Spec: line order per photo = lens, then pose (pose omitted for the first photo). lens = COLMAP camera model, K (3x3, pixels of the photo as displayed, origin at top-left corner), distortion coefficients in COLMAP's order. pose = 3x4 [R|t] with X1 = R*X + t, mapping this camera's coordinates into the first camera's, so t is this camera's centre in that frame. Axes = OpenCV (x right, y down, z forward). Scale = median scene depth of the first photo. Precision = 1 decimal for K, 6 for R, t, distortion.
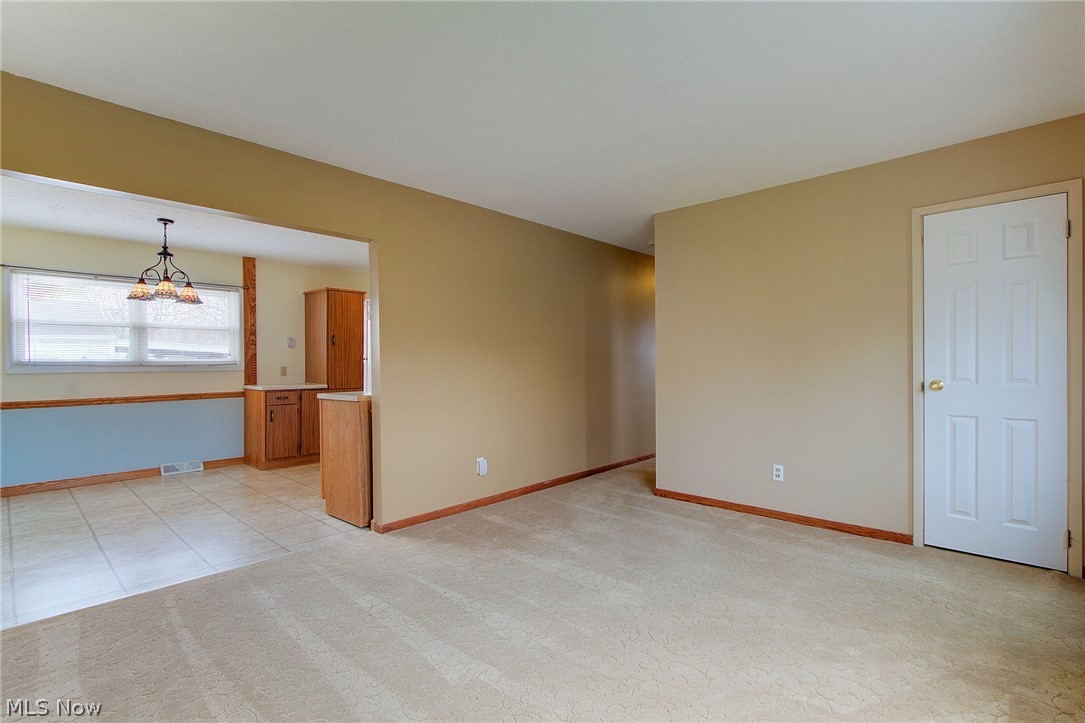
lens RADIAL K [[503.1, 0, 525.8], [0, 503.1, 364.4], [0, 0, 1]] dist [-0.002247, -0.000080]
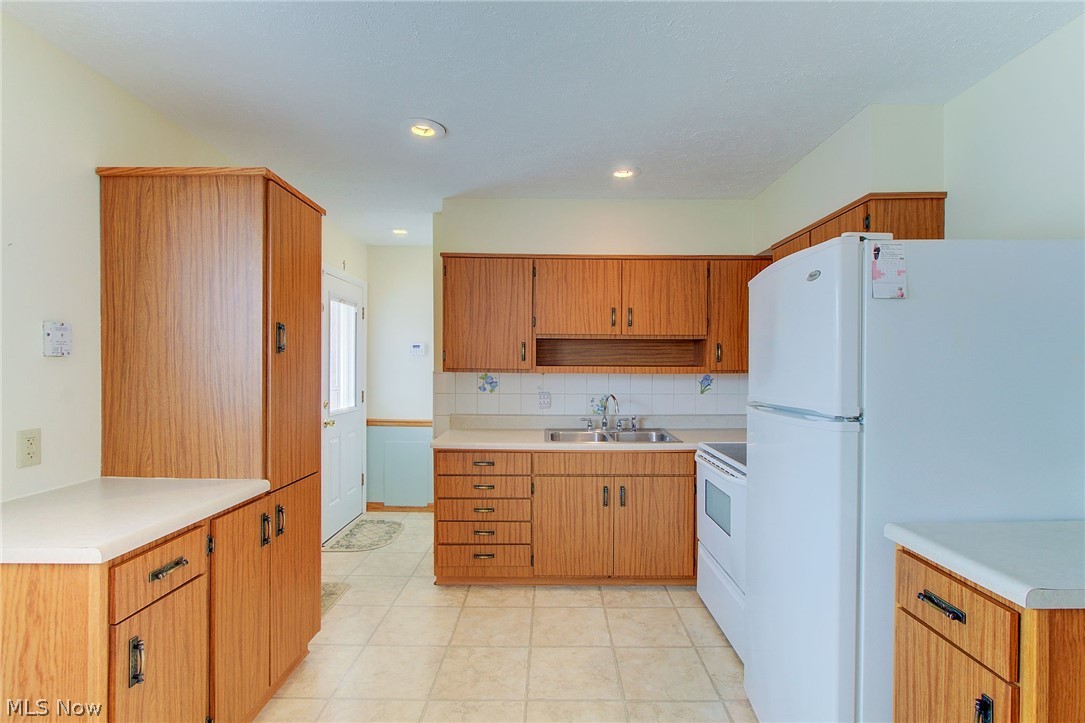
lens RADIAL K [[517.7, 0, 542.5], [0, 517.7, 366.0], [0, 0, 1]] dist [-0.000661, 0.000028]
pose [[0.718452, 0.005102, 0.695558, -0.517082], [-0.006835, 0.999977, -0.000275, -0.032915], [-0.695543, -0.004557, 0.718470, 0.674711]]
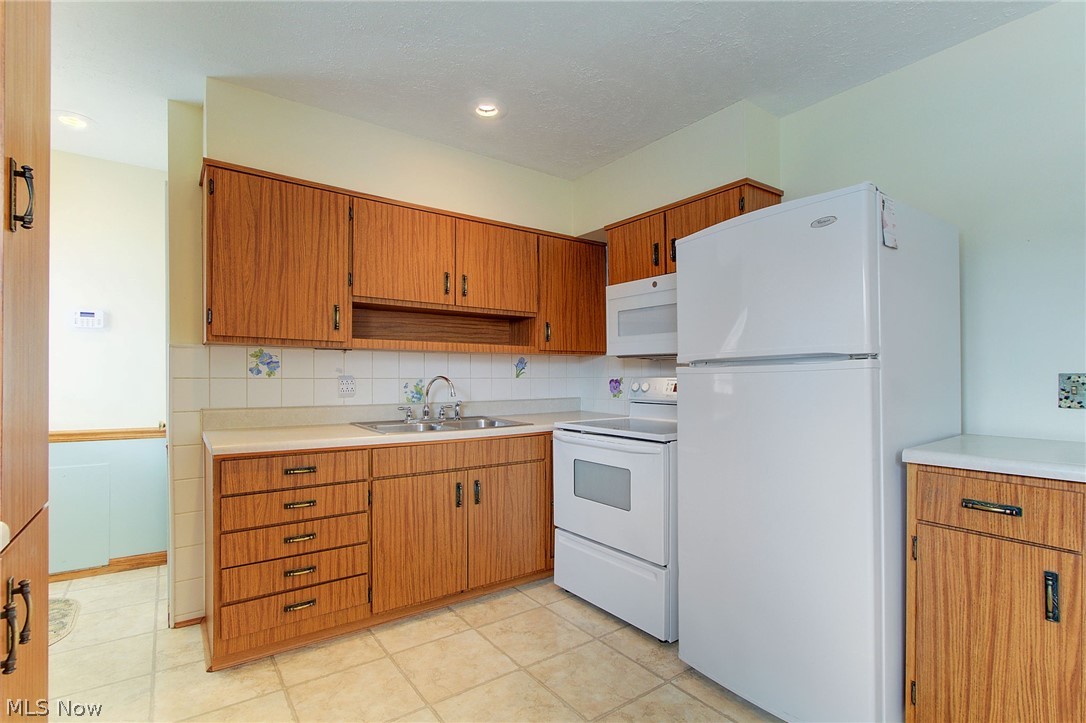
lens RADIAL K [[525.6, 0, 542.5], [0, 525.6, 369.6], [0, 0, 1]] dist [-0.000565, 0.000280]
pose [[0.169922, 0.018929, 0.985276, -0.526405], [-0.001469, 0.999819, -0.018955, -0.006584], [-0.985456, 0.001773, 0.169919, 0.816254]]
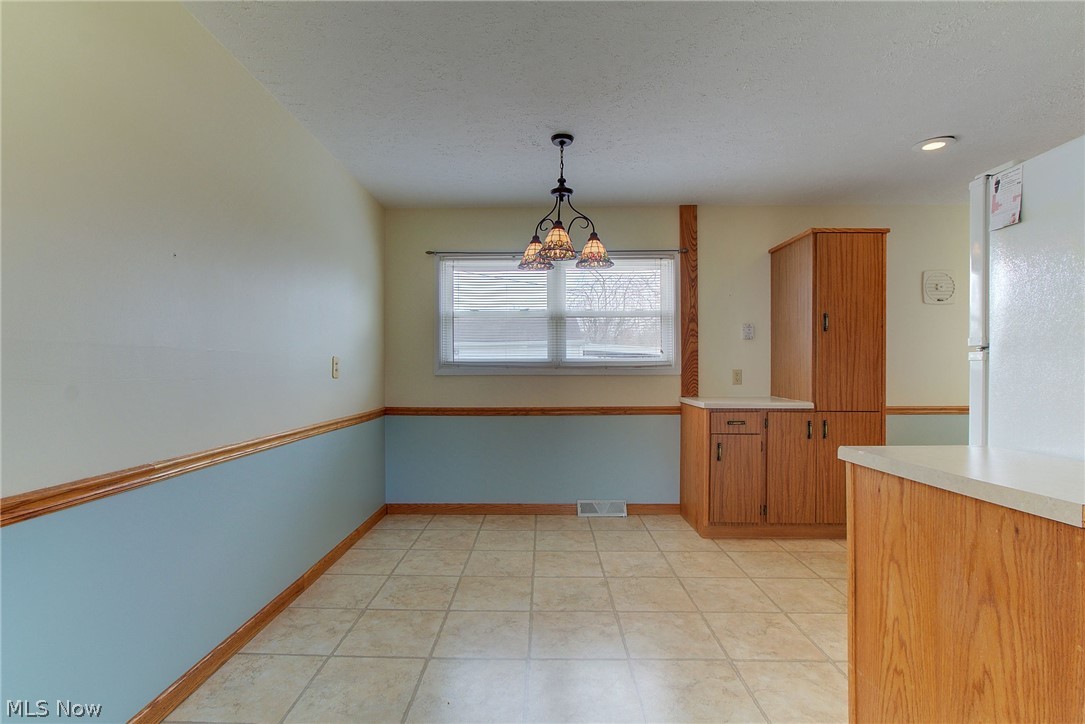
lens RADIAL K [[517.7, 0, 542.5], [0, 517.7, 366.5], [0, 0, 1]] dist [-0.000661, 0.000028]
pose [[0.696696, 0.002773, -0.717361, -0.200590], [-0.005625, 0.999983, -0.001598, 0.002932], [0.717344, 0.005148, 0.696700, 0.400978]]
